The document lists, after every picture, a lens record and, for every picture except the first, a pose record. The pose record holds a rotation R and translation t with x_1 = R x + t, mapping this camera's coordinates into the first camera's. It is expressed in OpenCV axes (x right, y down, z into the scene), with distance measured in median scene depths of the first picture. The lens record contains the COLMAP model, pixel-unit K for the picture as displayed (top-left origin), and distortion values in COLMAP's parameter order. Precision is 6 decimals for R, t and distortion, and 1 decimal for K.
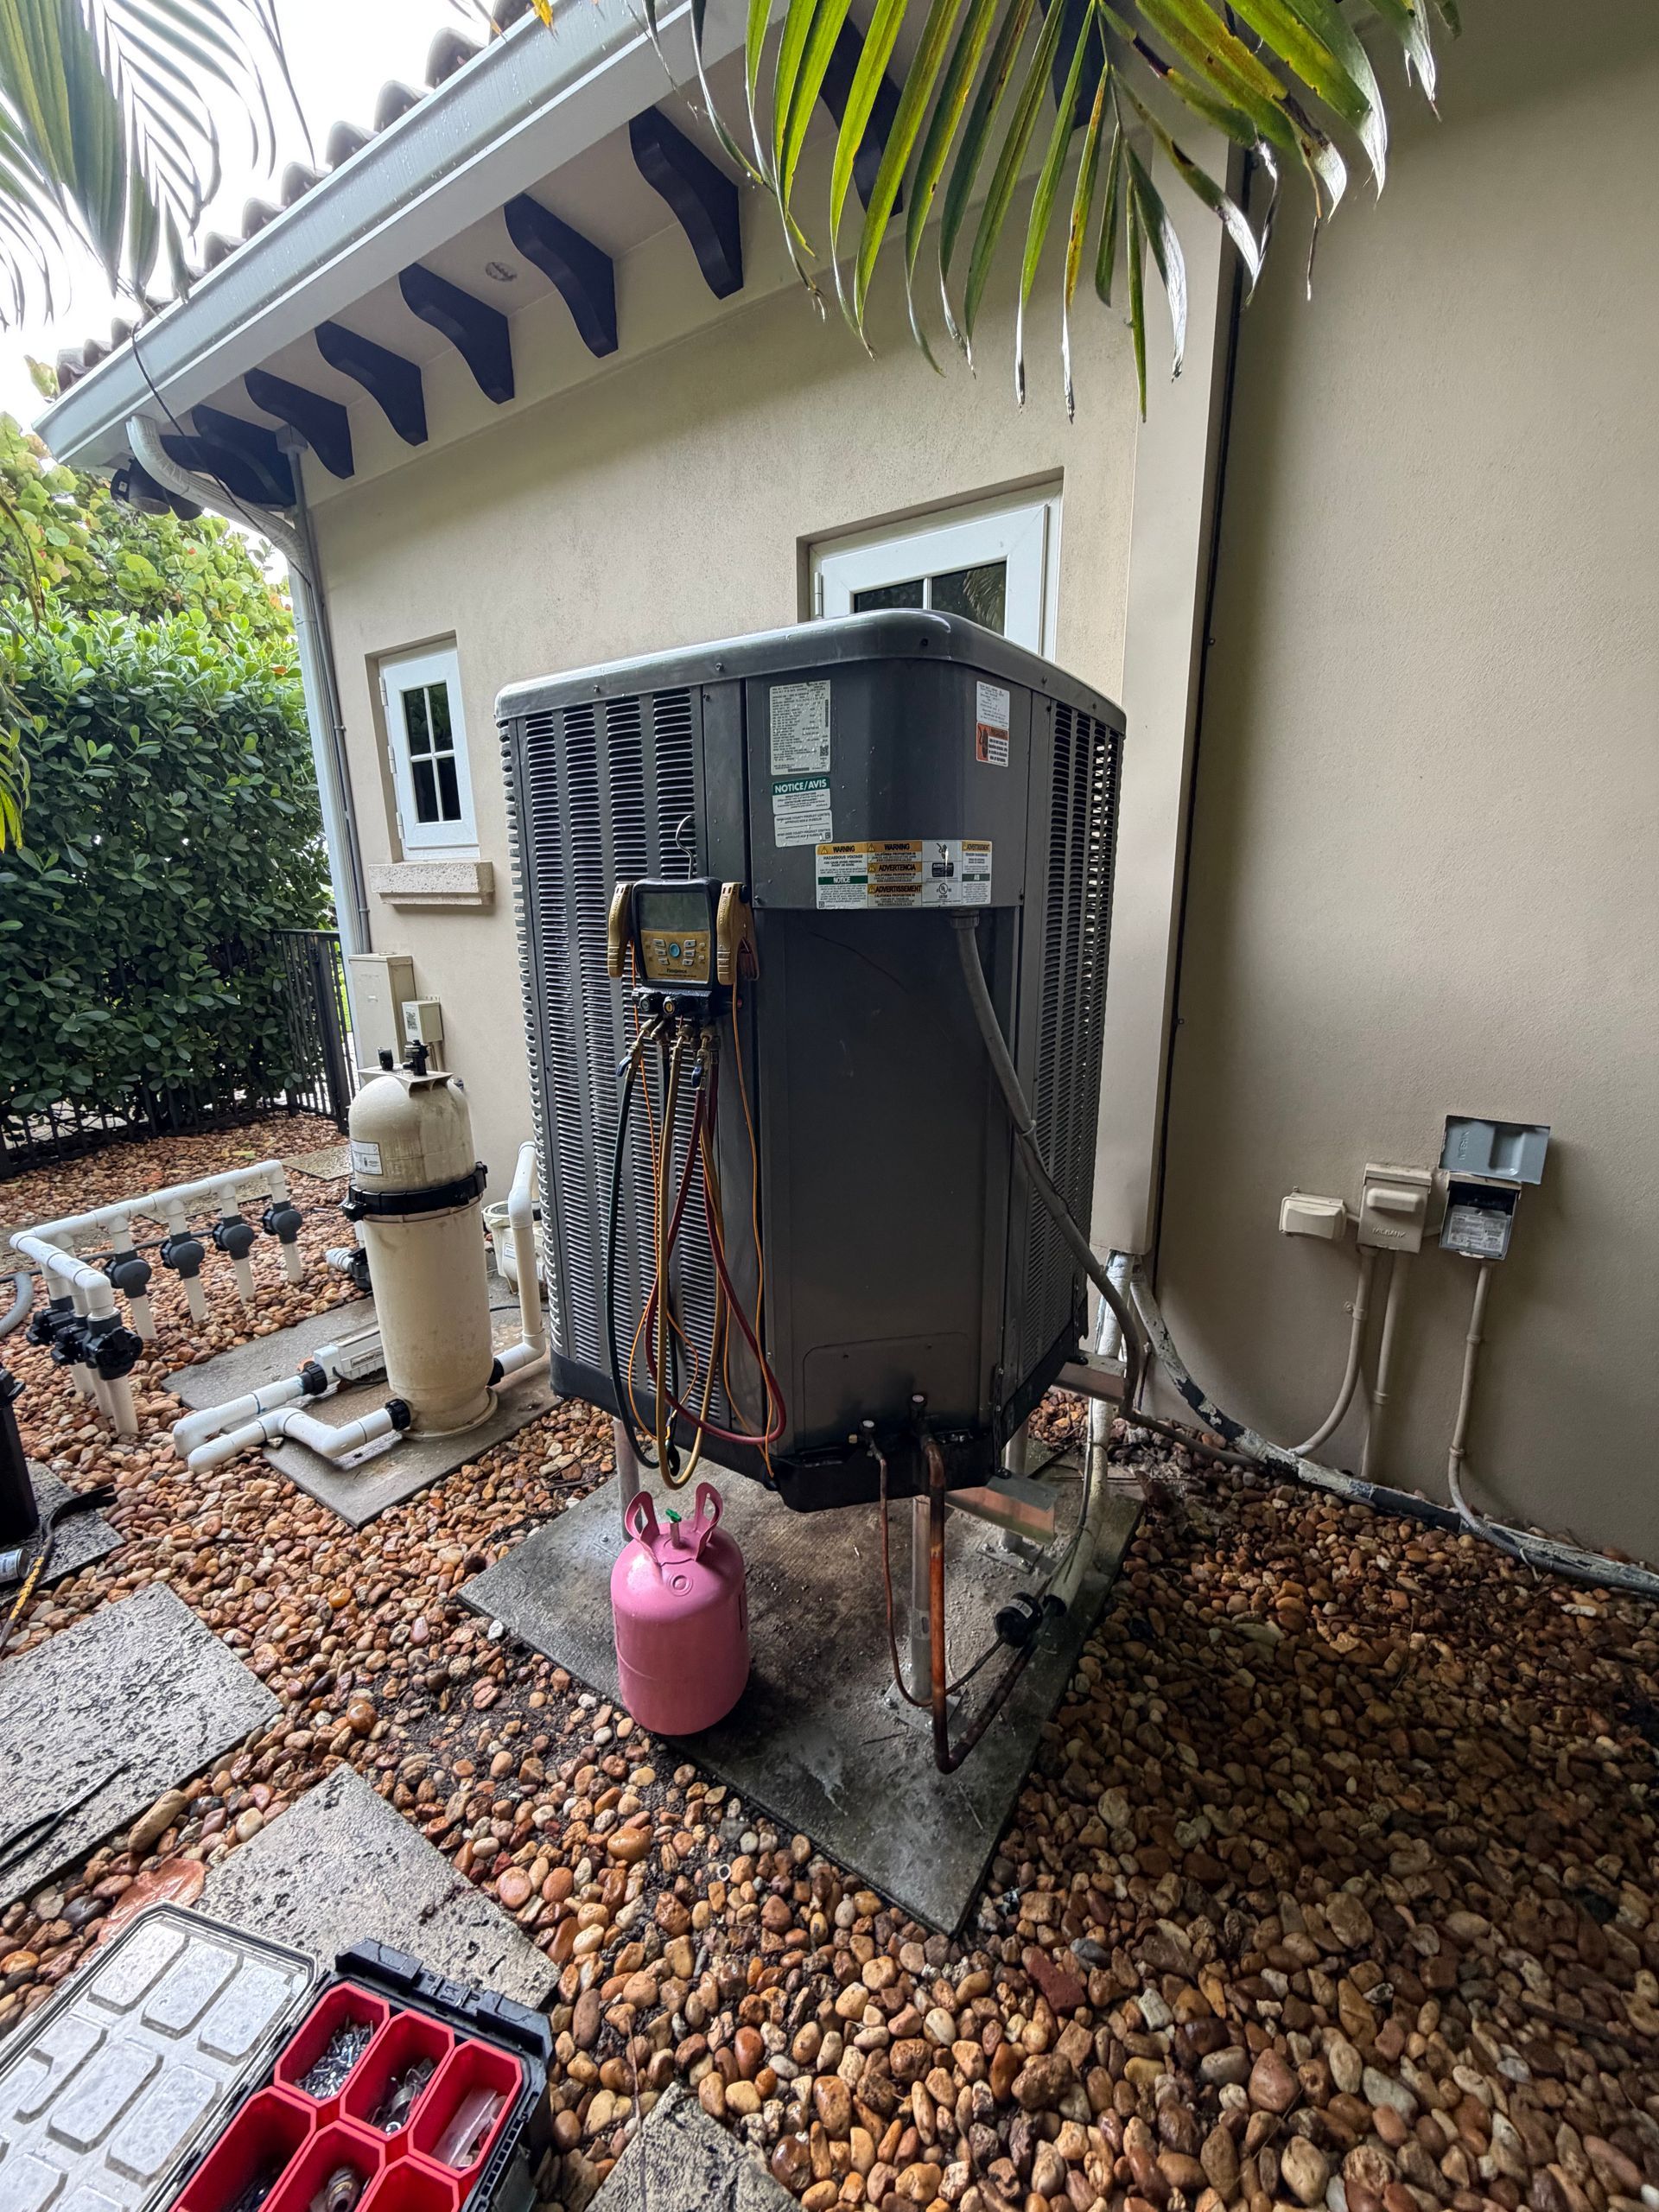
lens RADIAL K [[882.7, 0, 829.4], [0, 882.7, 1103.9], [0, 0, 1]] dist [0.001355, 0.000728]
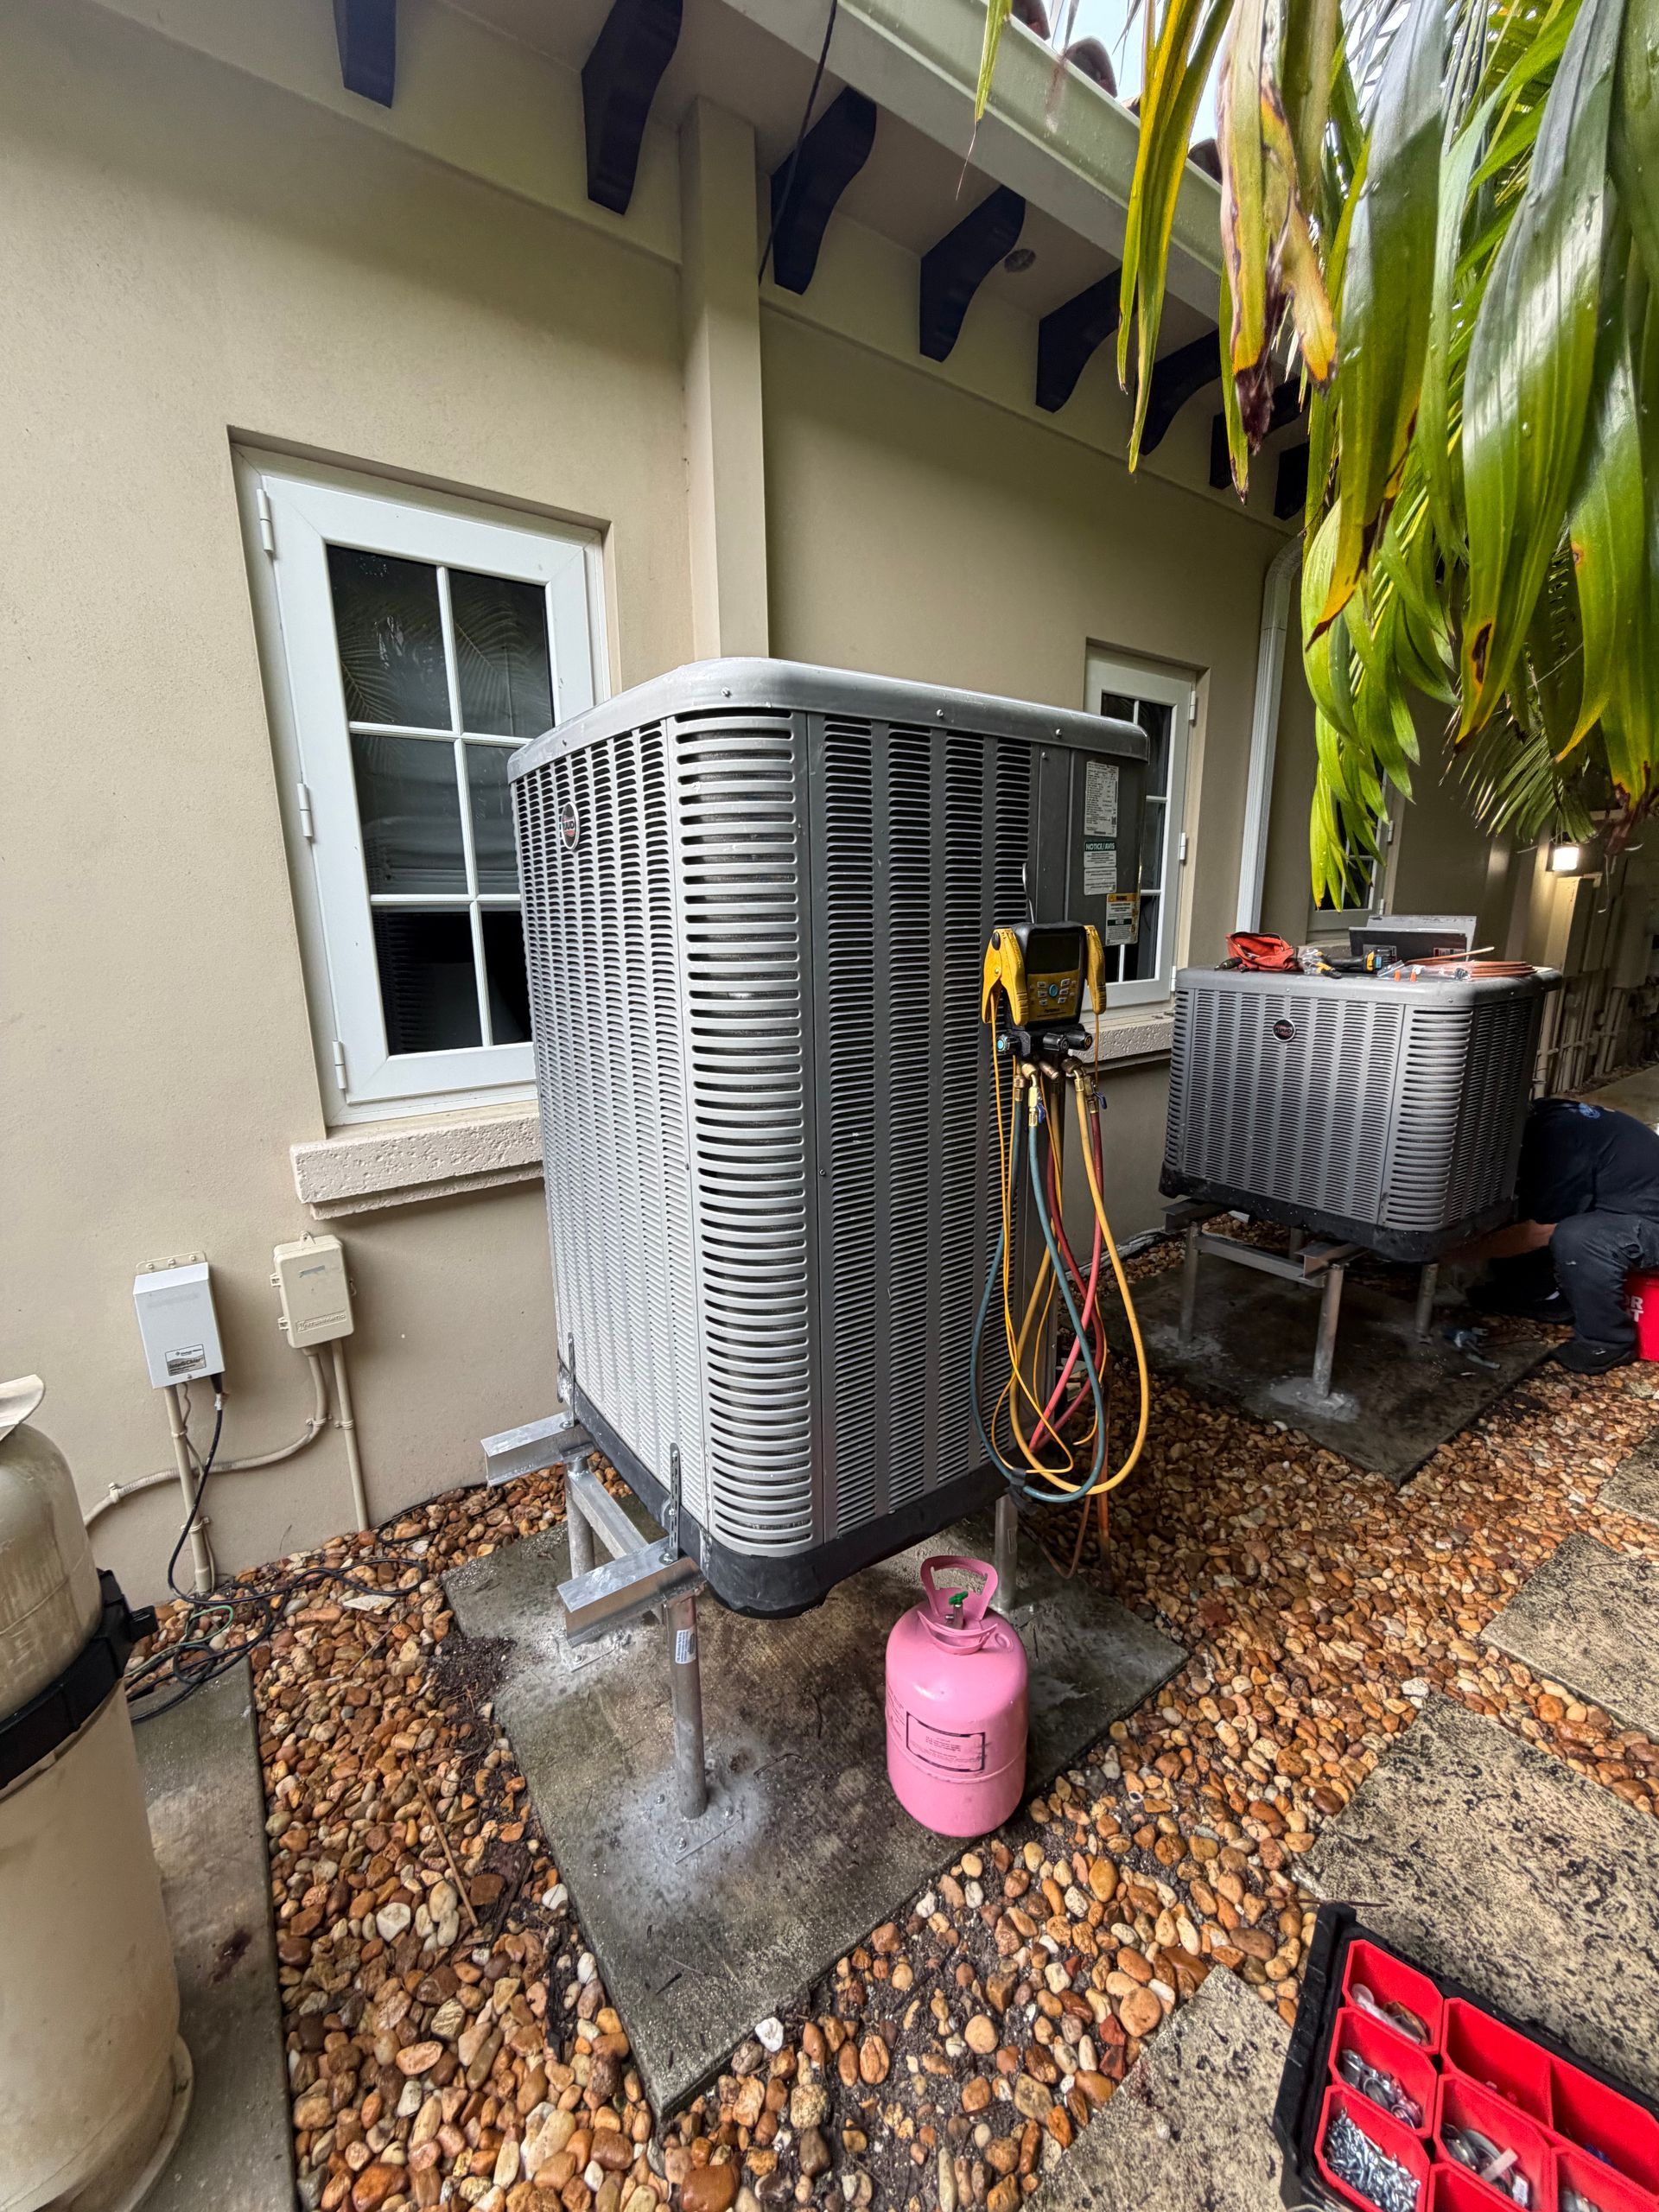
lens RADIAL K [[882.7, 0, 831.4], [0, 882.7, 1105.6], [0, 0, 1]] dist [0.001355, 0.000728]
pose [[0.351959, -0.197147, 0.915018, -1.094111], [0.235452, 0.964781, 0.117303, -0.198409], [-0.905918, 0.174156, 0.385982, 0.752270]]
